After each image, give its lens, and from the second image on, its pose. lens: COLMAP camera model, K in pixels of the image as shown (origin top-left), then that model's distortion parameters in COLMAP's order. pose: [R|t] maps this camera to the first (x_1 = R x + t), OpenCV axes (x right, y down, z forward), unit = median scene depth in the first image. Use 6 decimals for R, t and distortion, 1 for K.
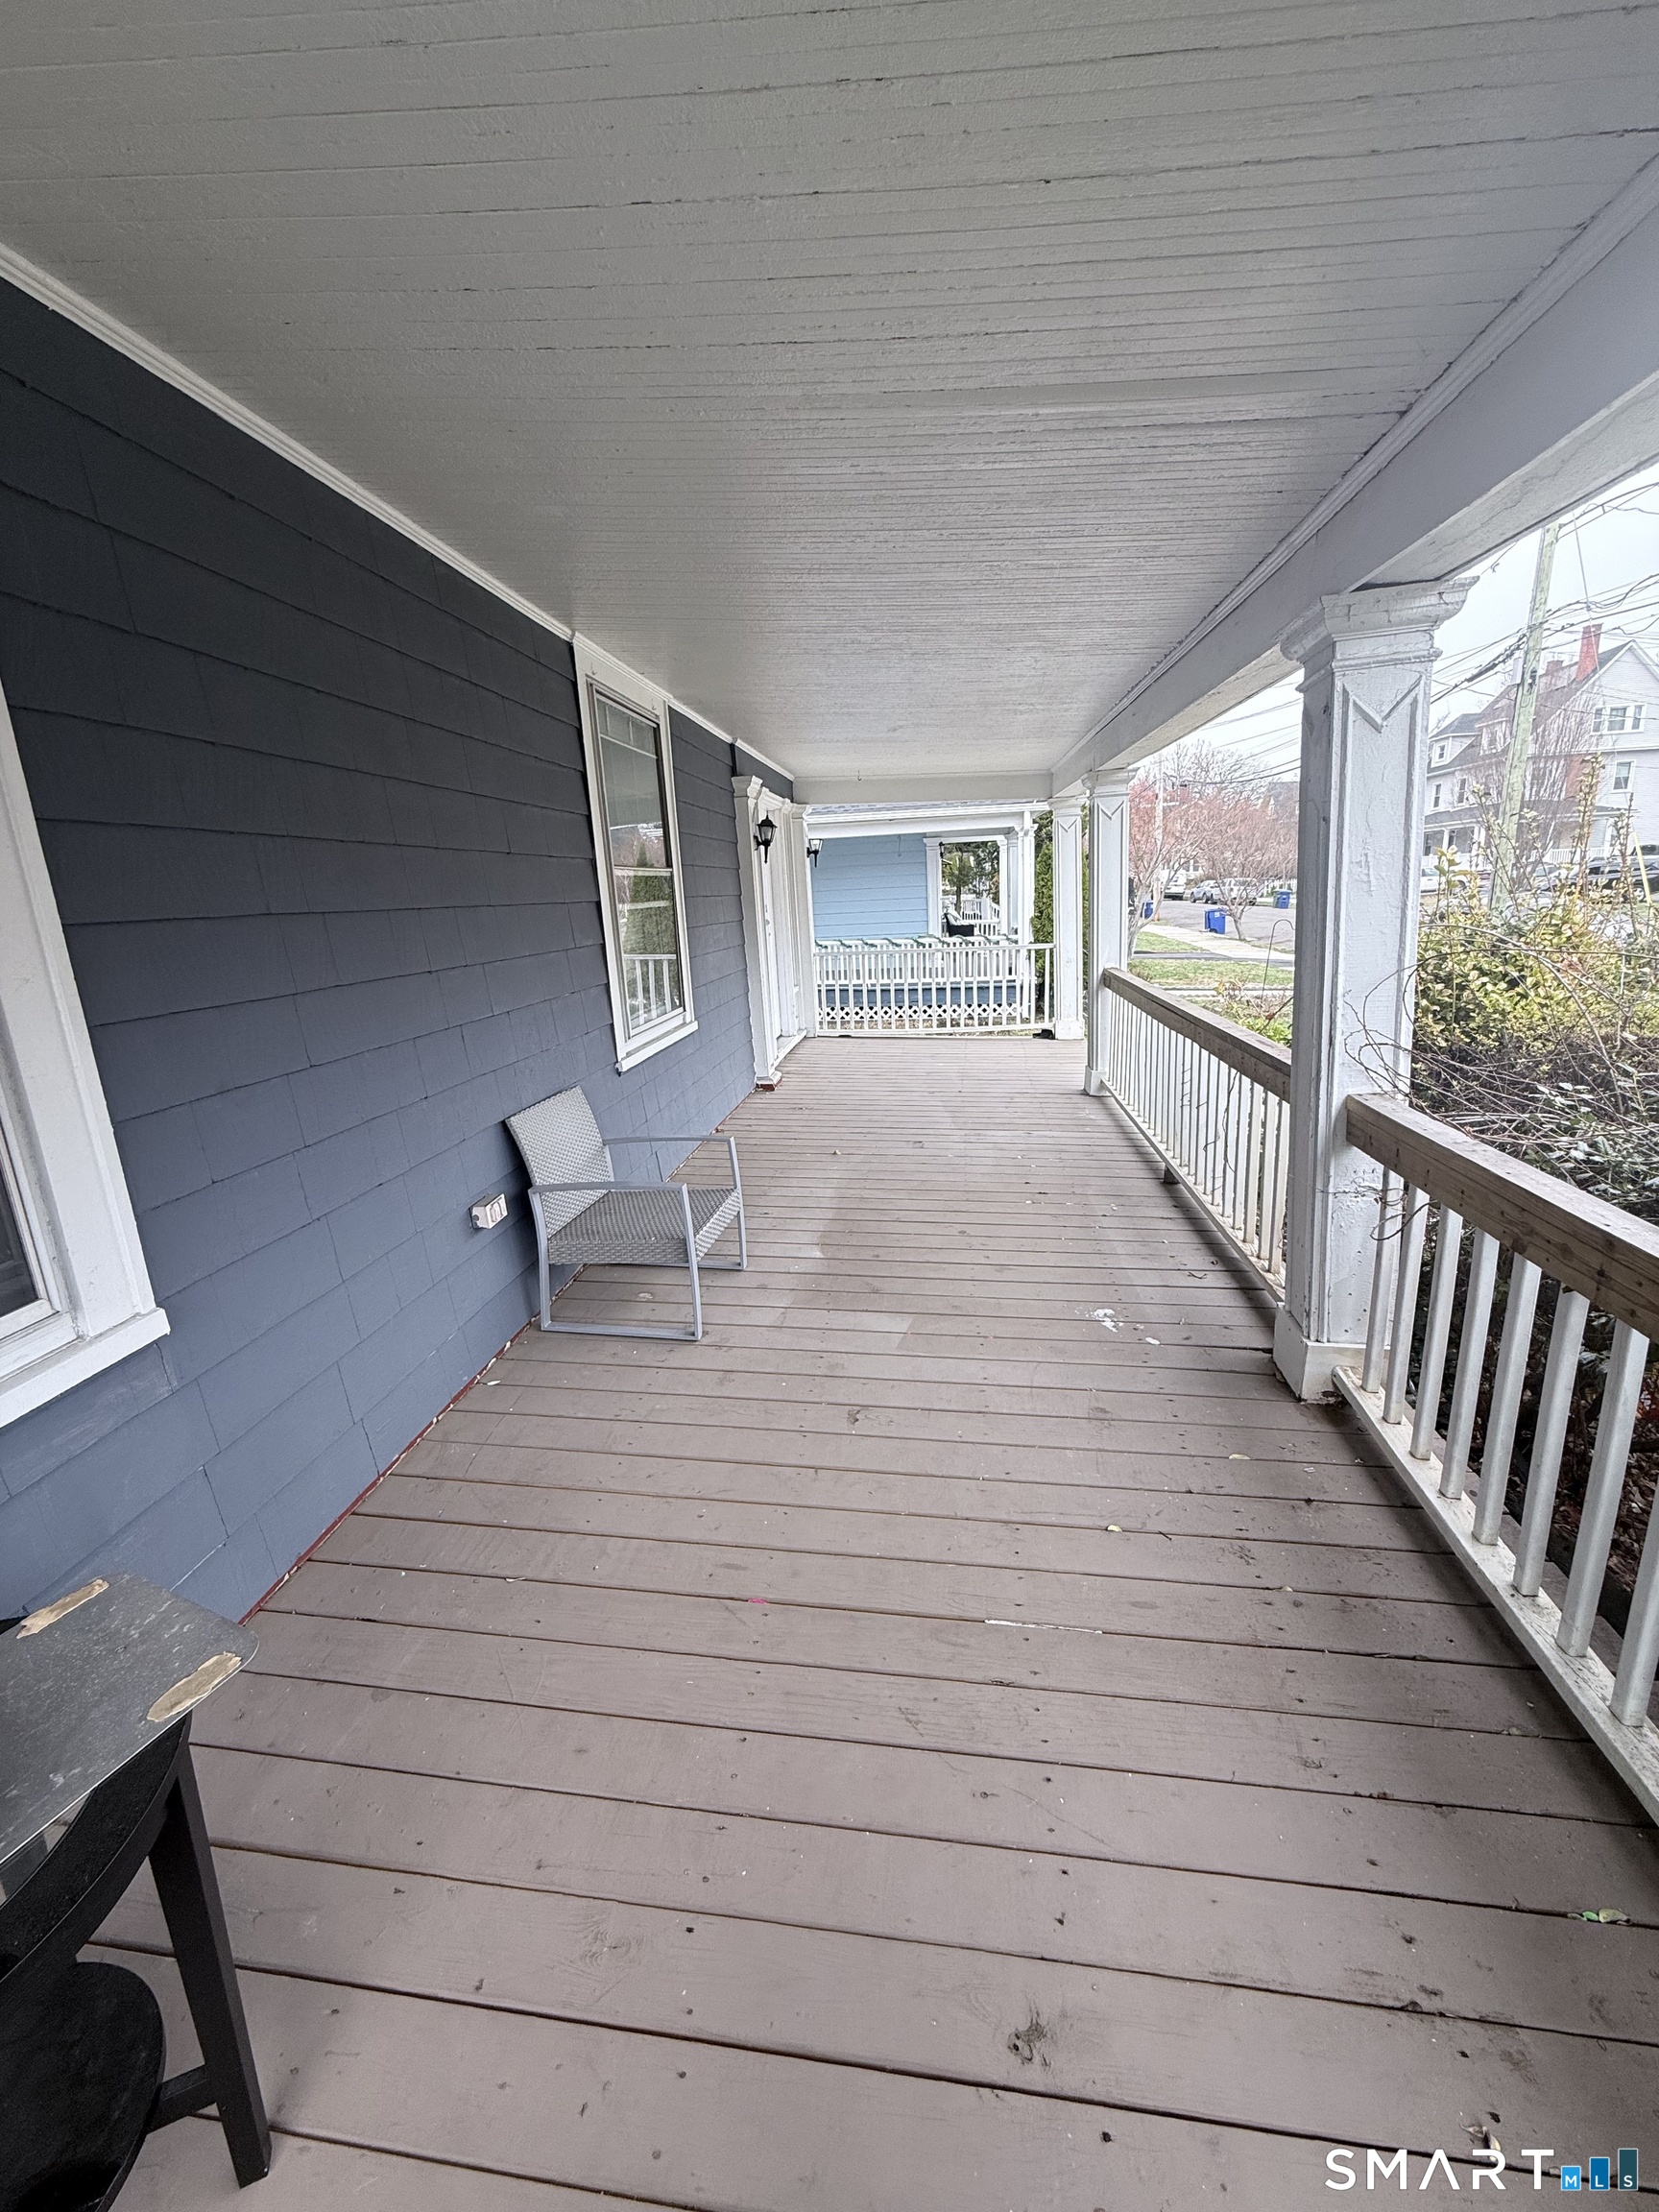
lens RADIAL K [[880.9, 0, 829.5], [0, 880.9, 1106.0], [0, 0, 1]] dist [-0.002393, -0.000309]
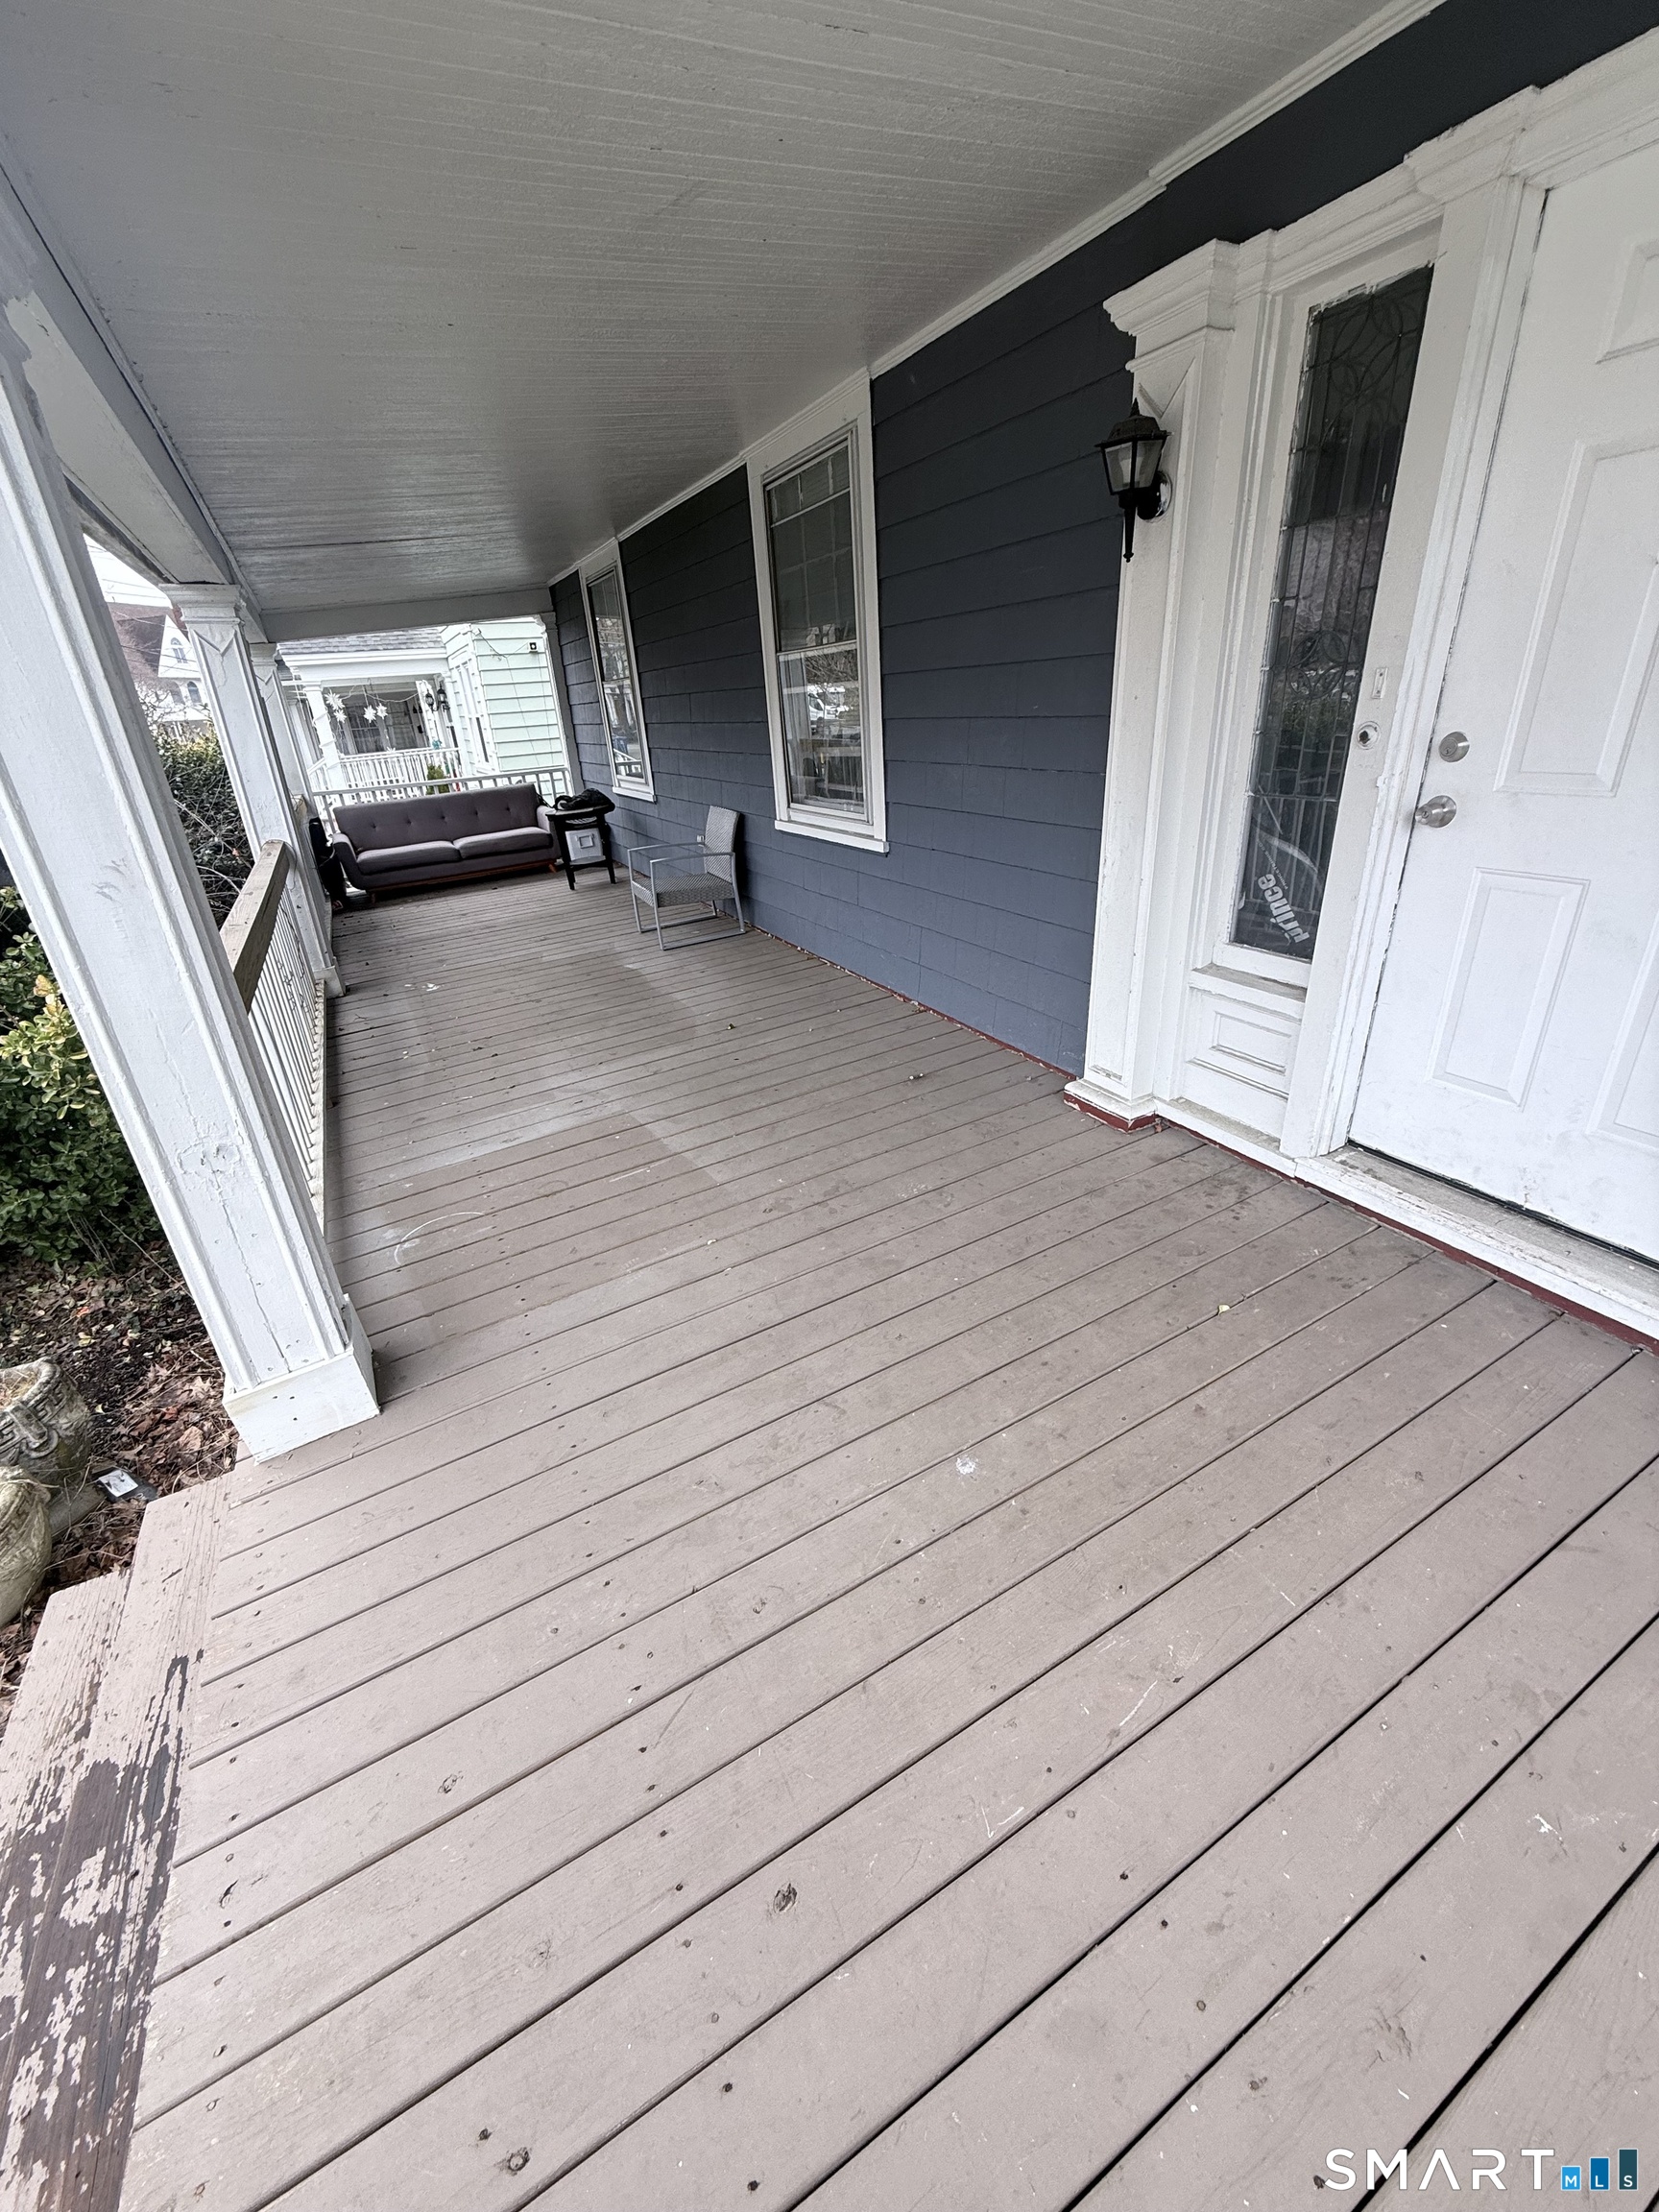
lens RADIAL K [[880.9, 0, 829.5], [0, 880.9, 1106.0], [0, 0, 1]] dist [-0.002393, -0.000309]
pose [[-0.810670, 0.339135, -0.477286, 0.419419], [-0.031823, 0.788446, 0.614280, -0.473321], [0.584638, 0.513167, -0.628377, 1.907270]]
